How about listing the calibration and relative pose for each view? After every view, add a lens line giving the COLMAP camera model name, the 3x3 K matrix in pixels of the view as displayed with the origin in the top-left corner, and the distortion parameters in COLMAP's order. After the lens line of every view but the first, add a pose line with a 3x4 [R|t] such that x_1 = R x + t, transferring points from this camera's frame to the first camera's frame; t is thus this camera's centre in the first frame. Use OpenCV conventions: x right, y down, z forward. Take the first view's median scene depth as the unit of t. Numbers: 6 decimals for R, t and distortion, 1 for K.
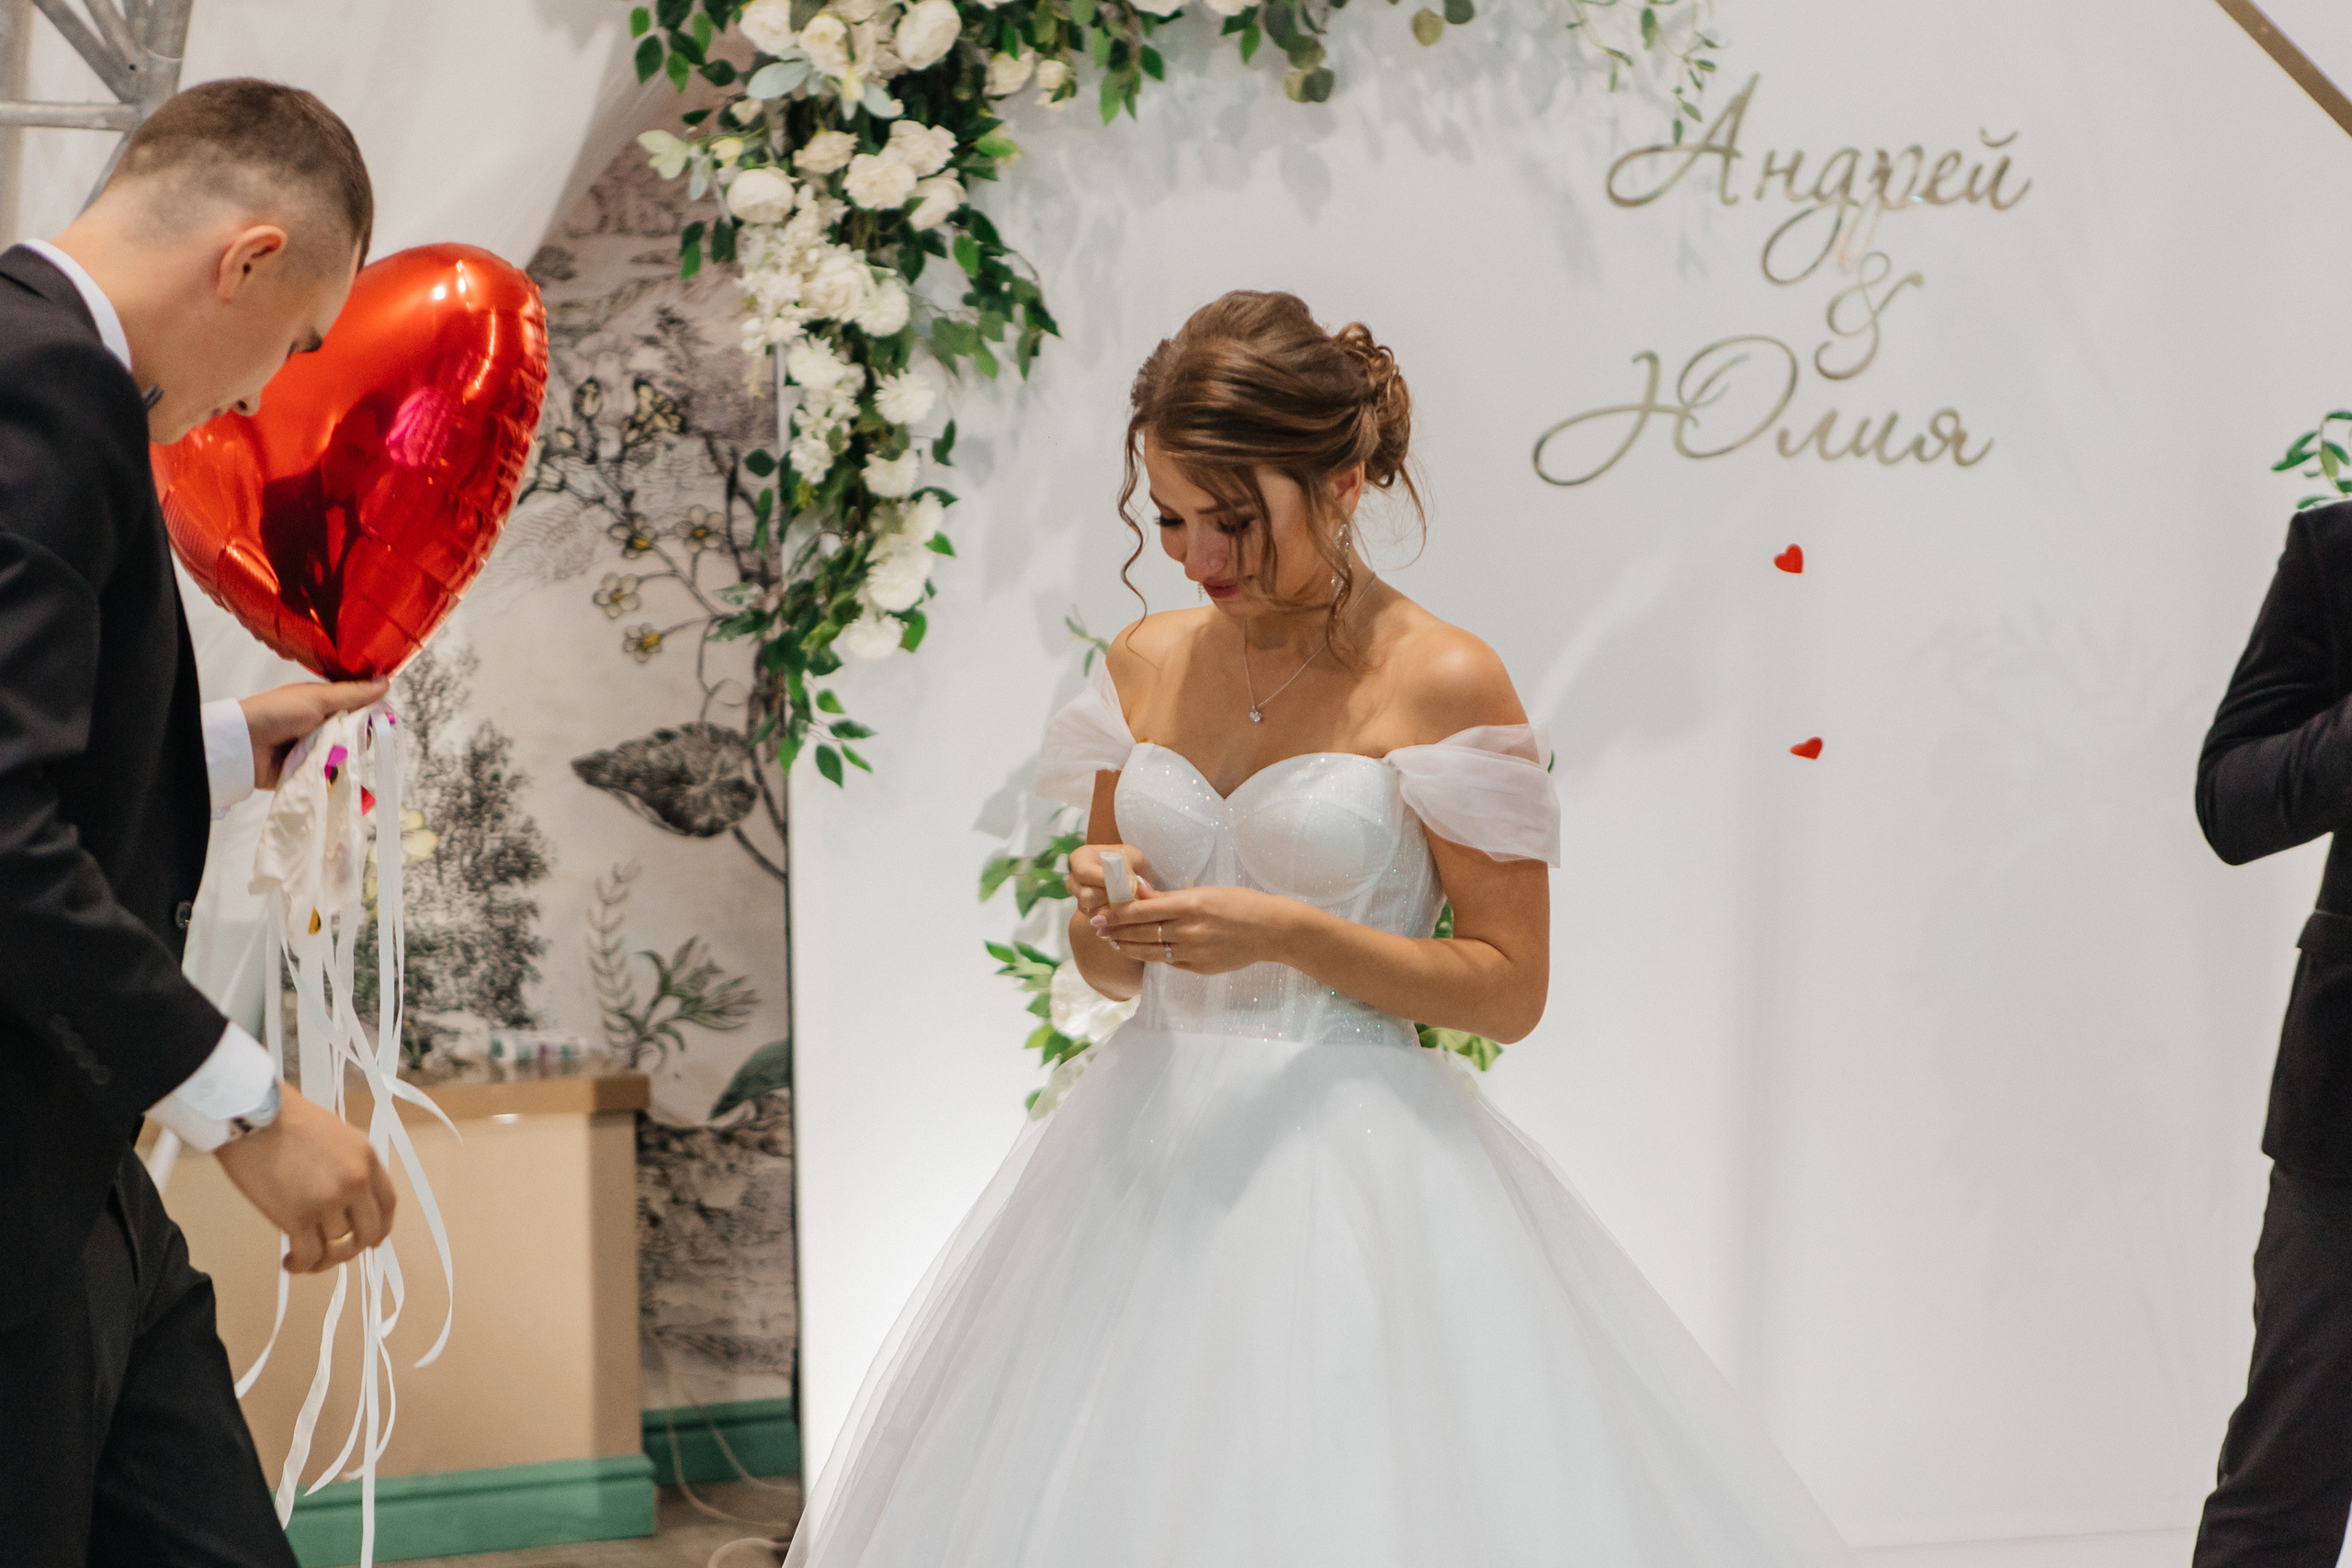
lens RADIAL K [[4418.0, 0, 1176.4], [0, 4418.0, 795.3], [0, 0, 1]] dist [-0.046103, 0.000000]
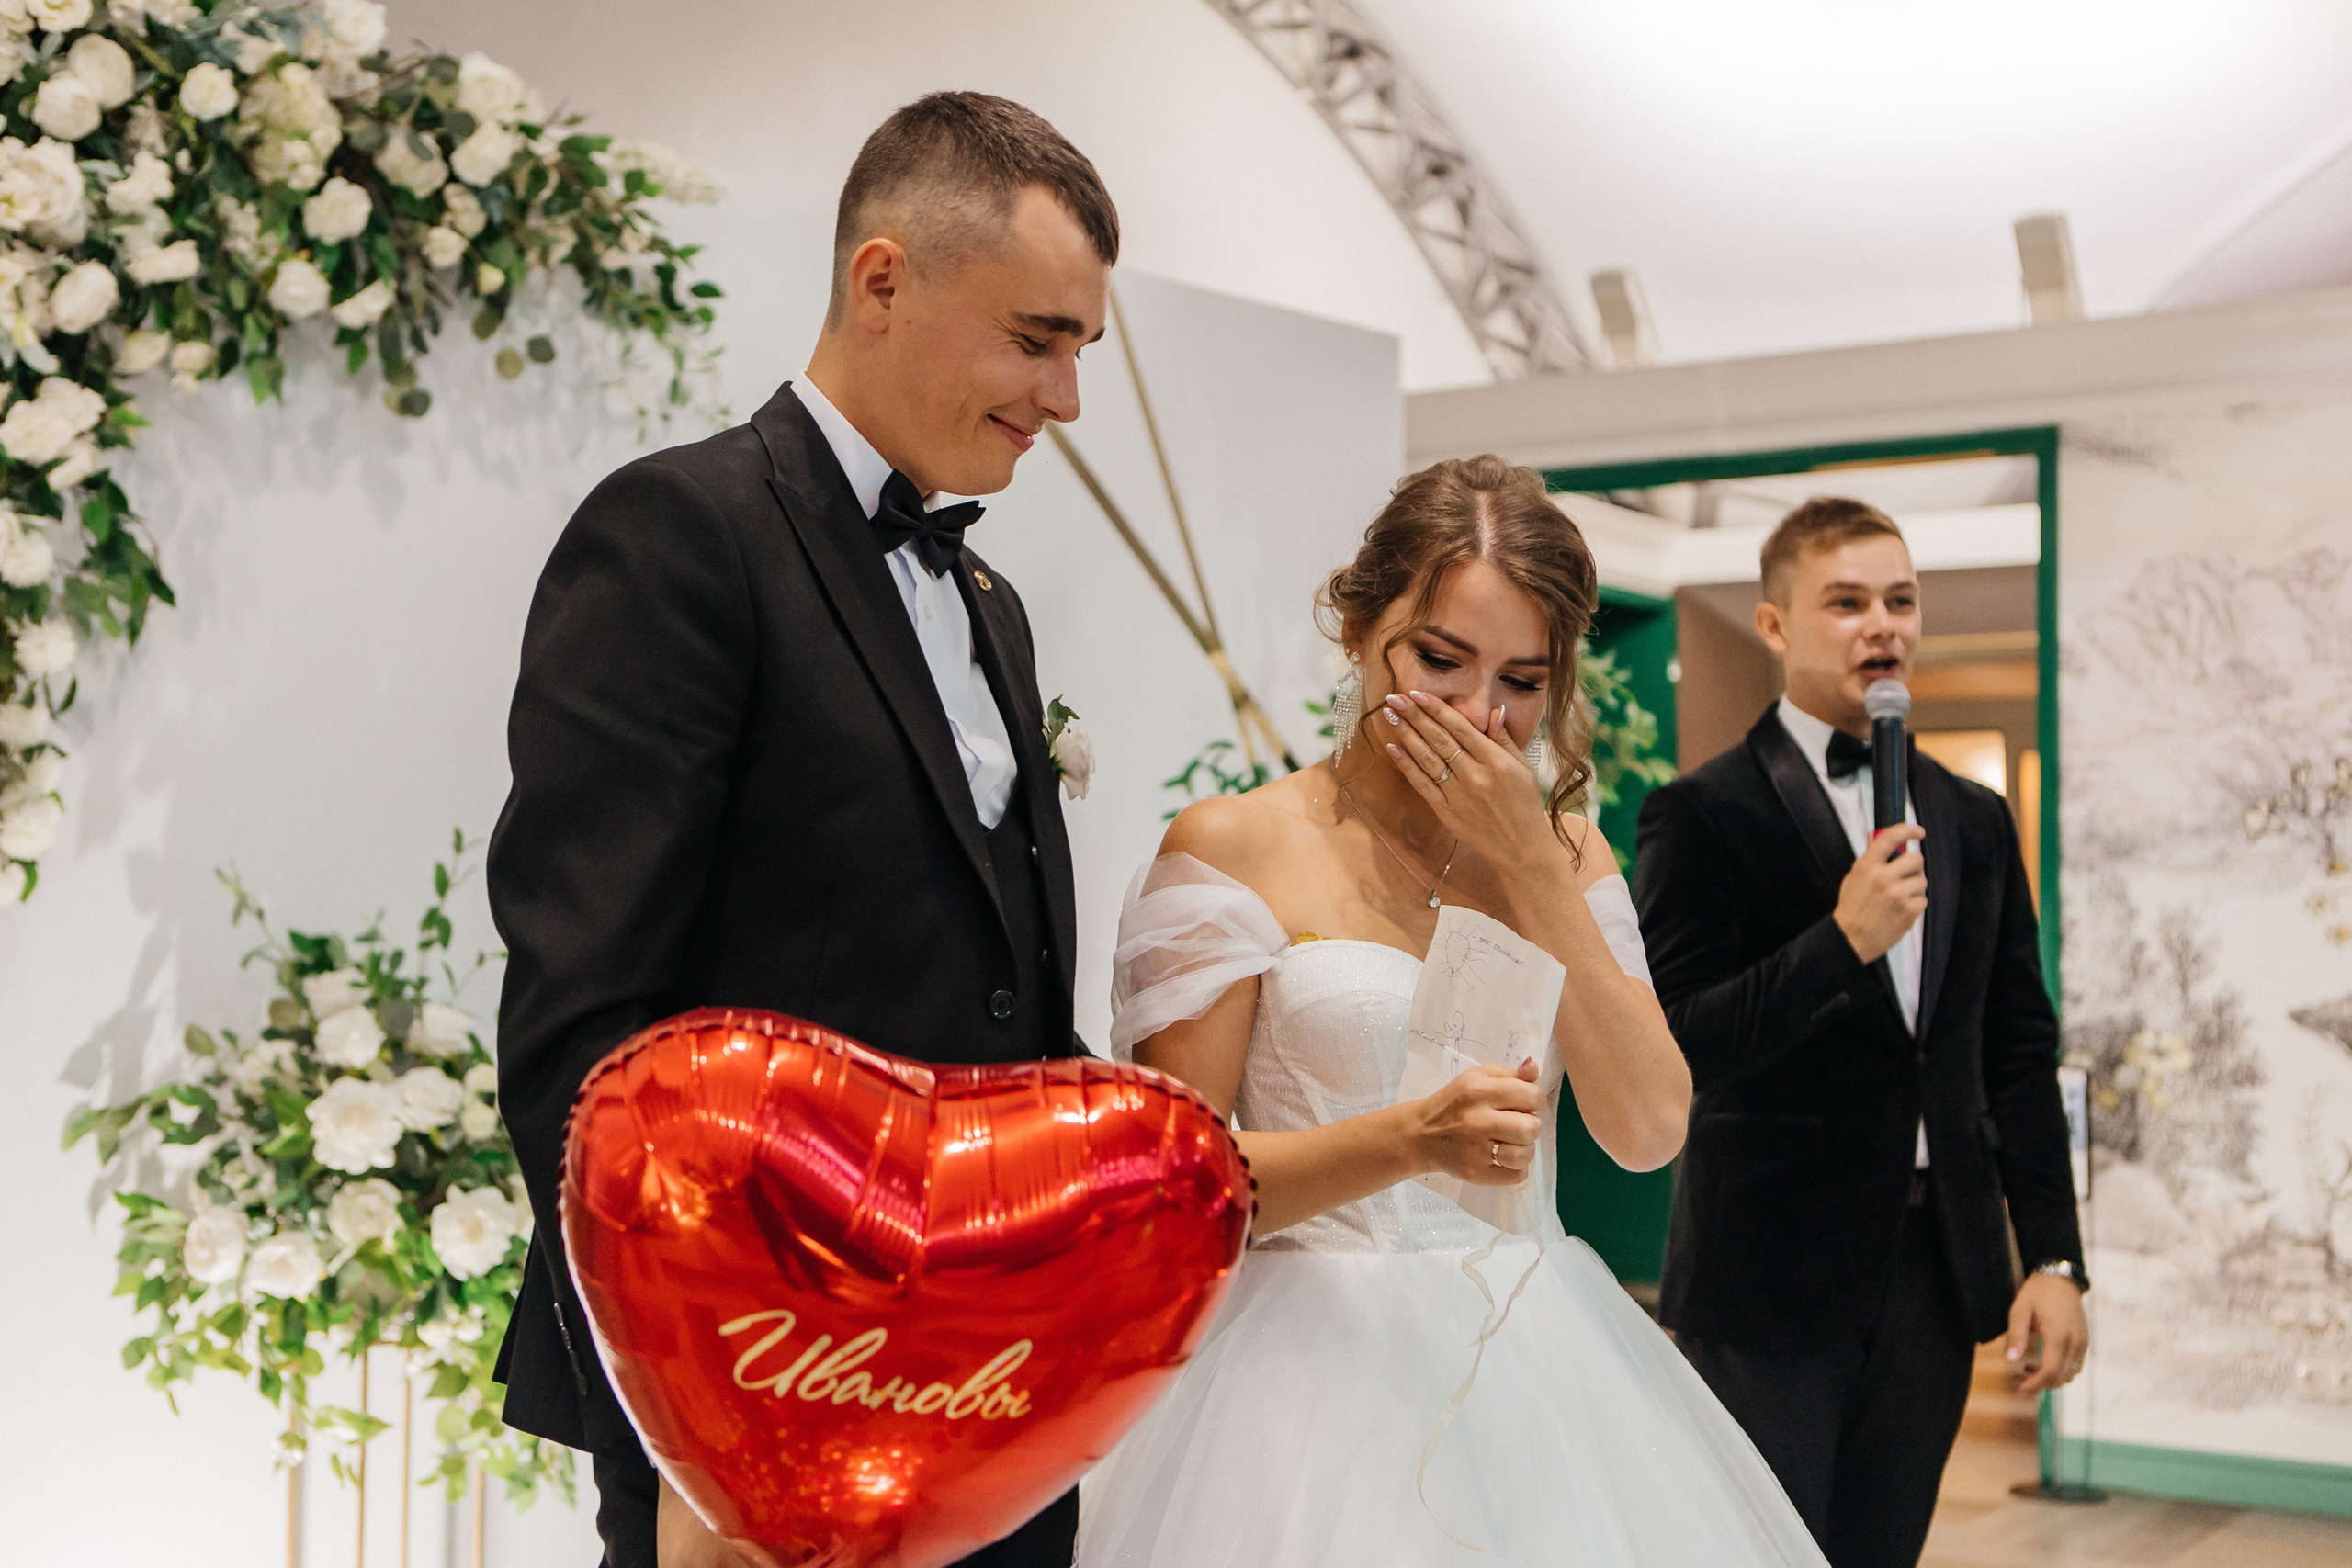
lens RADIAL K [[2761.1, 0, 1172.5], [0, 2761.1, 783.2], [0, 0, 1]] dist [-0.014980, 0.000000]
pose [[0.857467, 0.045075, 0.512560, -0.148947], [0.012049, 0.994123, -0.107581, 0.010507], [-0.514397, 0.098423, 0.851885, 0.307270]]
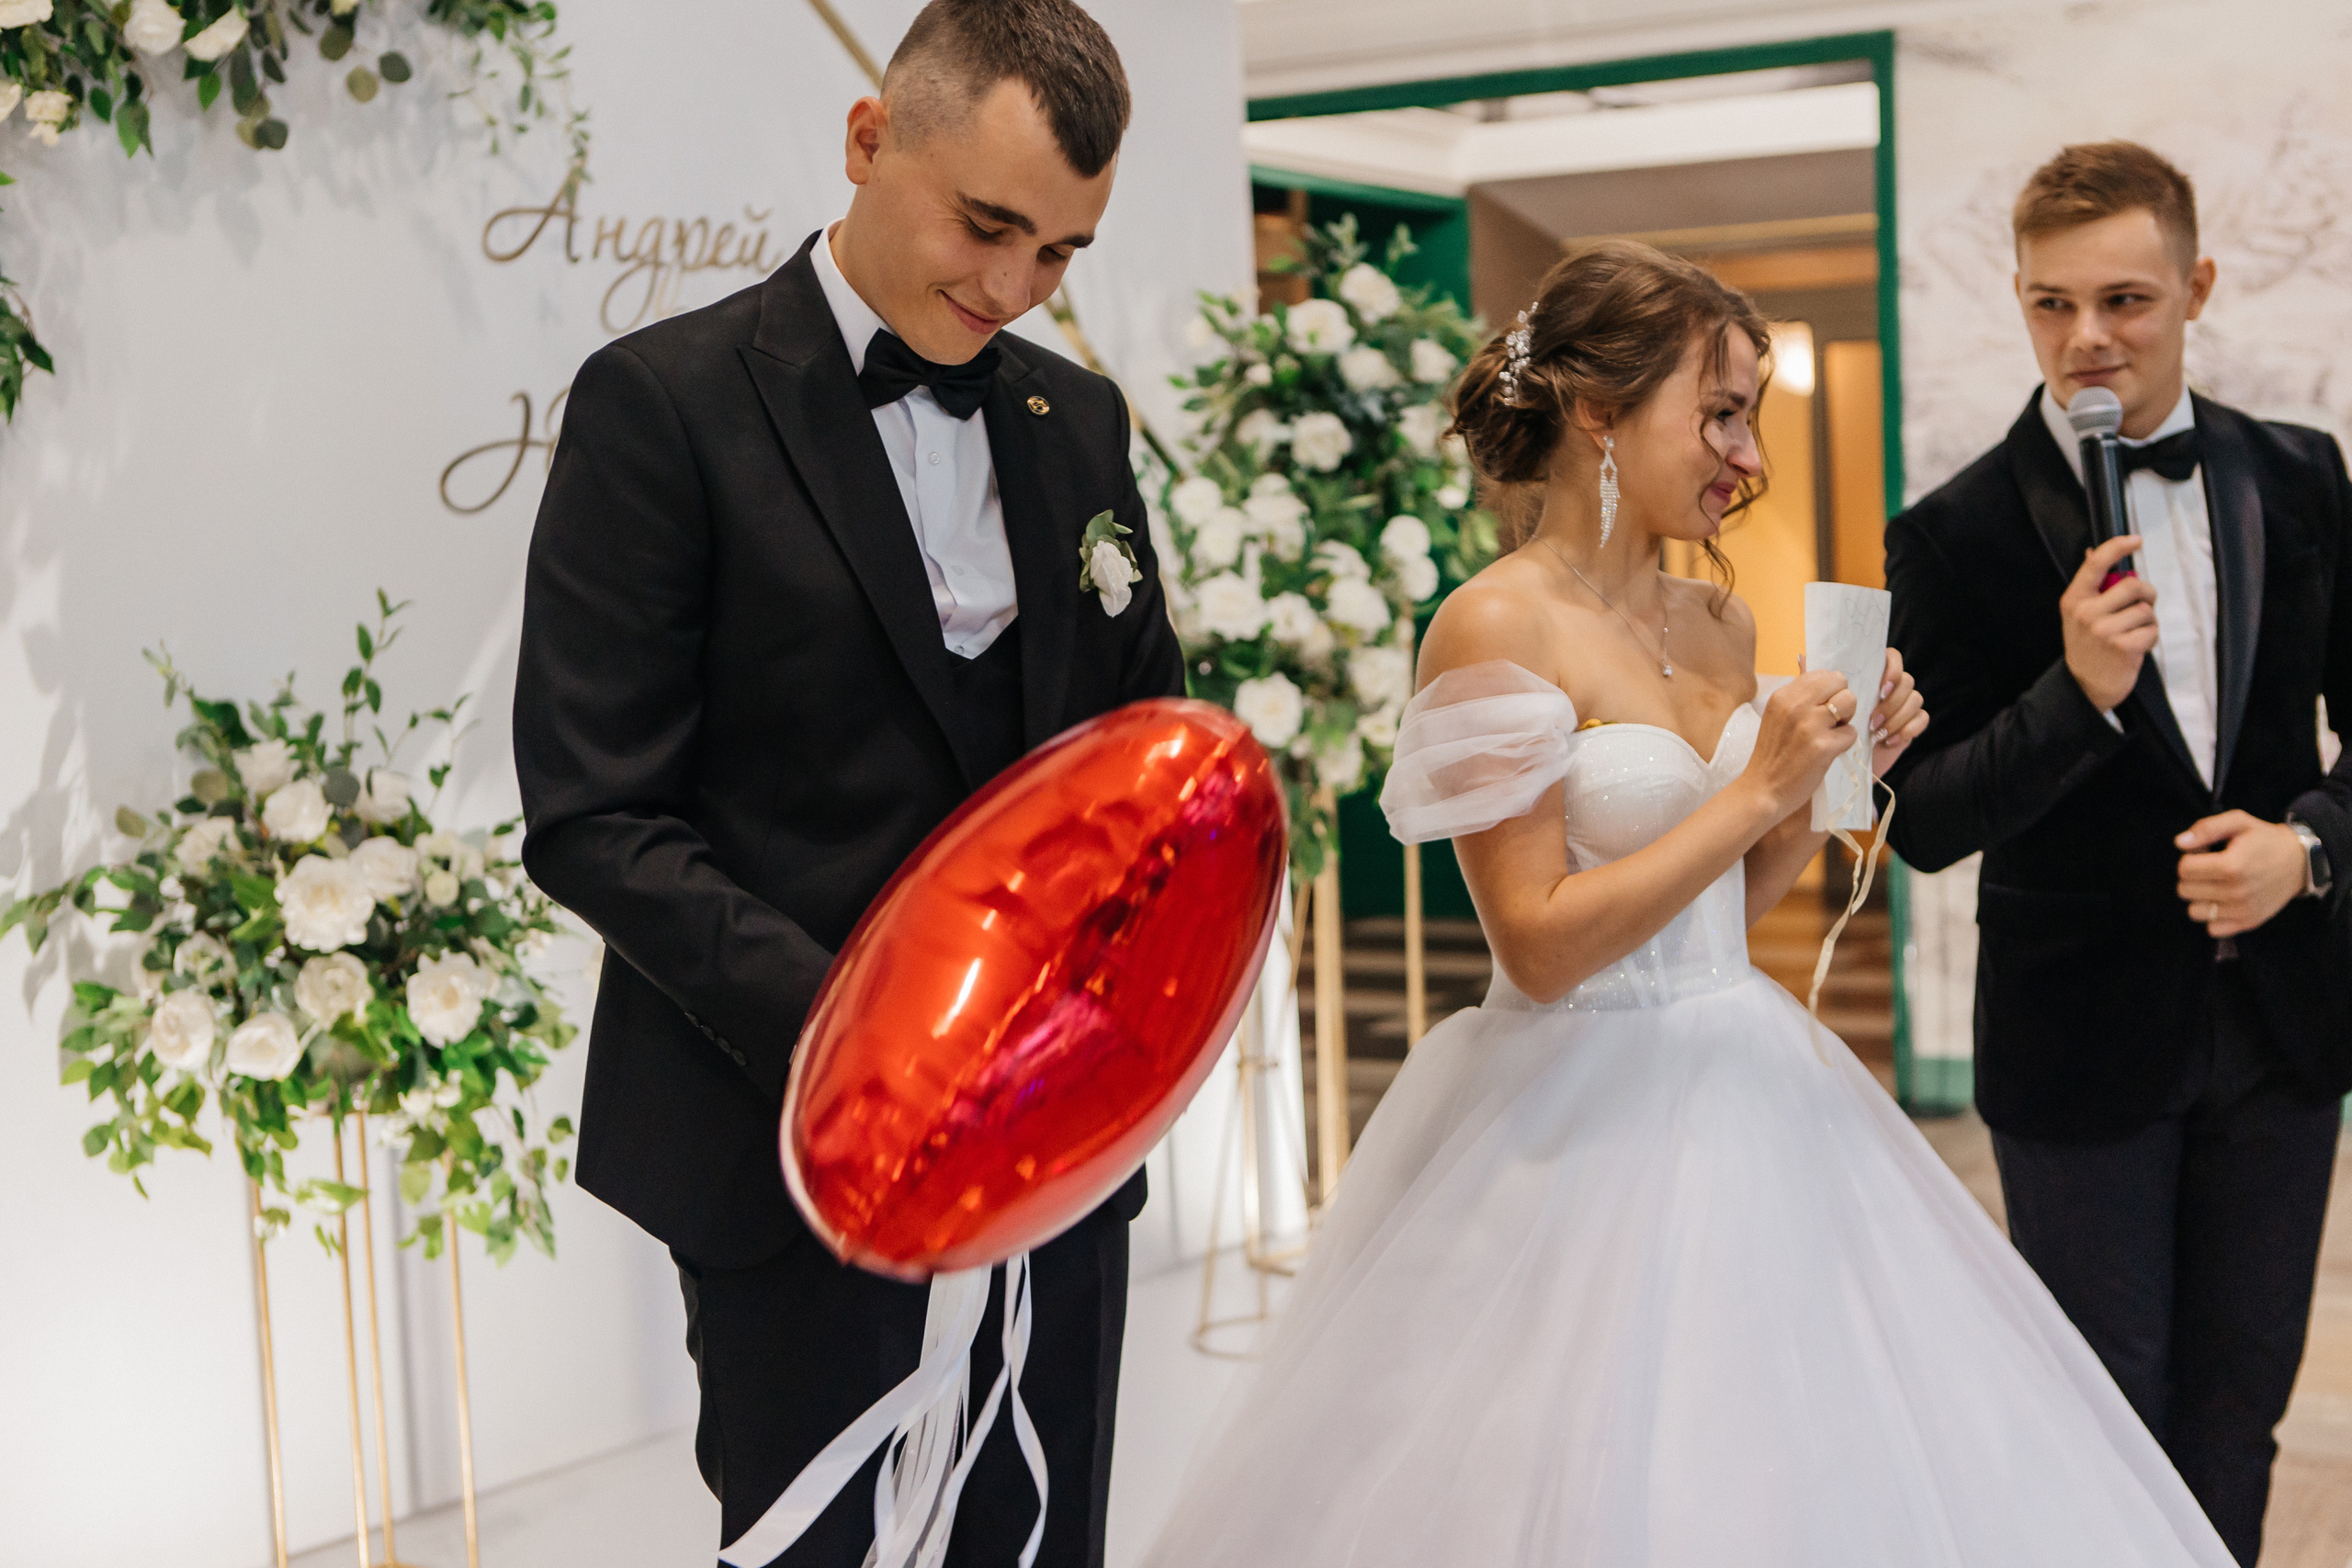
lens RADIAL K [[3014.2, 0, 1170.6], [0, 3014.2, 789.9], [0, 0, 1]] dist [-0.022780, 0.000000]
pose [[0.801743, -0.076906, 0.592700, -0.221667], [0.072058, 0.996891, 0.031880, -0.012454], [-0.593309, 0.017149, 0.804792, 0.288548]]
